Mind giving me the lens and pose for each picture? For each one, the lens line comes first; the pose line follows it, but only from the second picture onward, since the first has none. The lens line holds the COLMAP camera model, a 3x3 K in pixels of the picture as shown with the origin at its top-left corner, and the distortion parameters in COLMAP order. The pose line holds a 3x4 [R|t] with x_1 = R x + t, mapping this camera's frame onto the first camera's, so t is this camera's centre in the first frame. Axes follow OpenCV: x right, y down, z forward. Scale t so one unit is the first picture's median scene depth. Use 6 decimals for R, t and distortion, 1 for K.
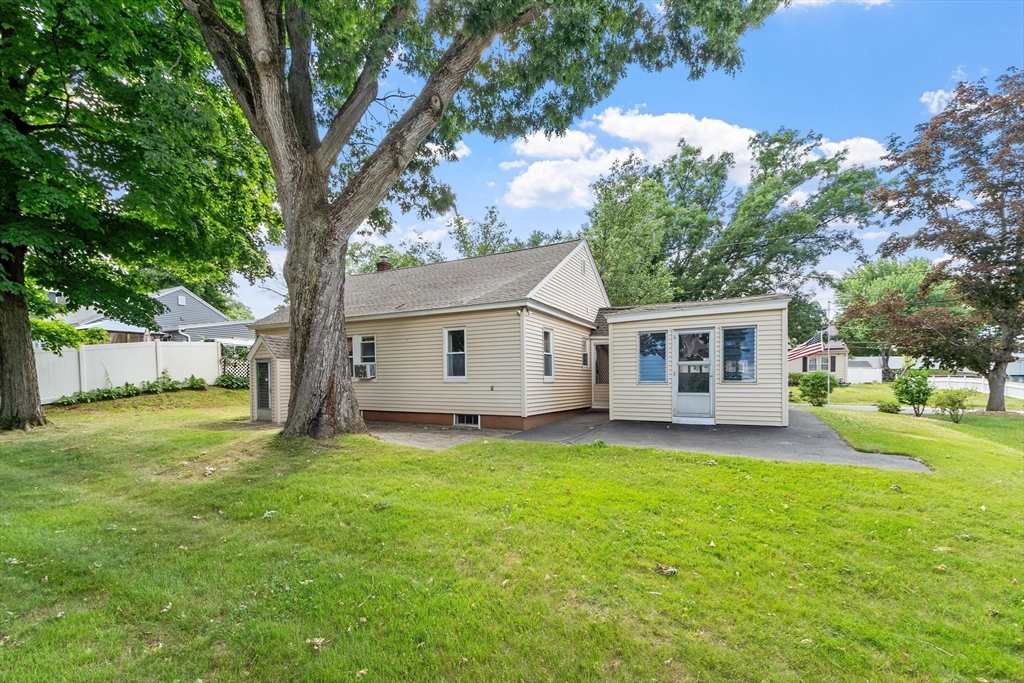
lens RADIAL K [[455.5, 0, 500.5], [0, 455.5, 404.3], [0, 0, 1]] dist [0.003182, 0.000343]
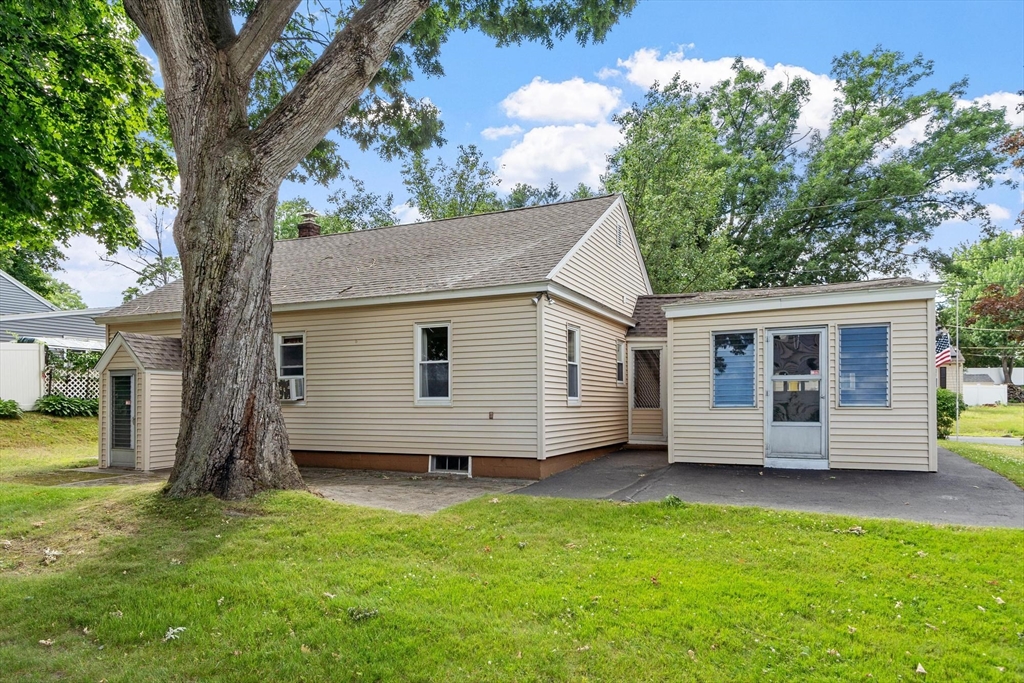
lens RADIAL K [[671.0, 0, 513.3], [0, 671.0, 410.3], [0, 0, 1]] dist [0.008293, -0.005745]
pose [[0.997430, -0.002283, 0.071611, -0.064075], [0.005083, 0.999229, -0.038935, -0.006139], [-0.071467, 0.039198, 0.996672, 0.042367]]
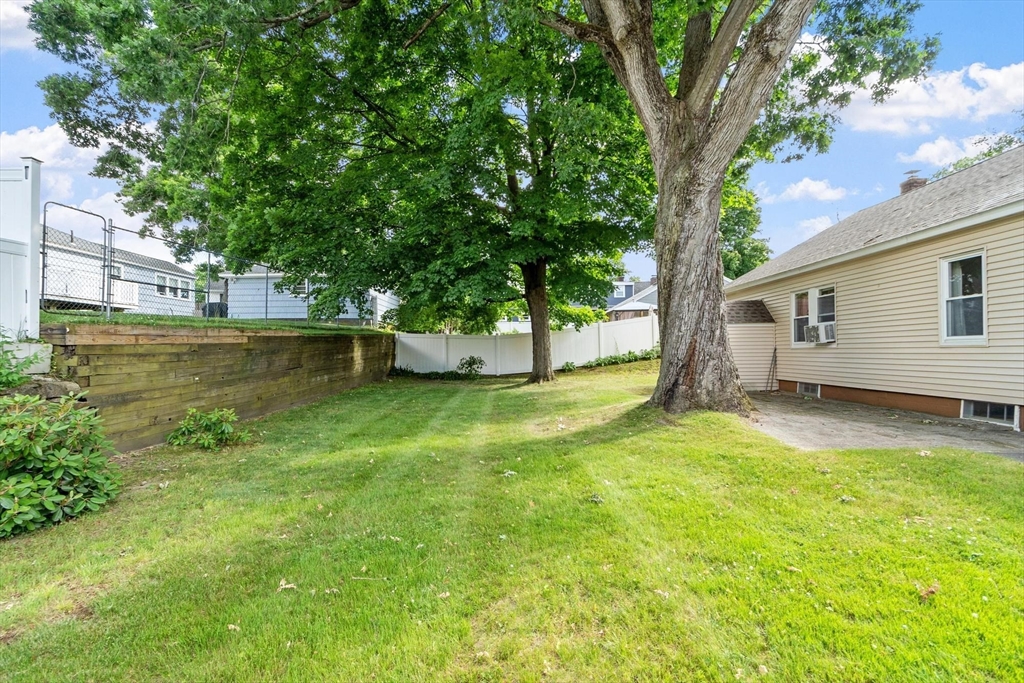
lens RADIAL K [[448.4, 0, 494.9], [0, 448.4, 355.8], [0, 0, 1]] dist [0.001256, 0.000628]
pose [[0.433977, 0.002745, -0.900920, 0.200542], [-0.033294, 0.999361, -0.012993, -0.009835], [0.900309, 0.035634, 0.433791, 0.242138]]
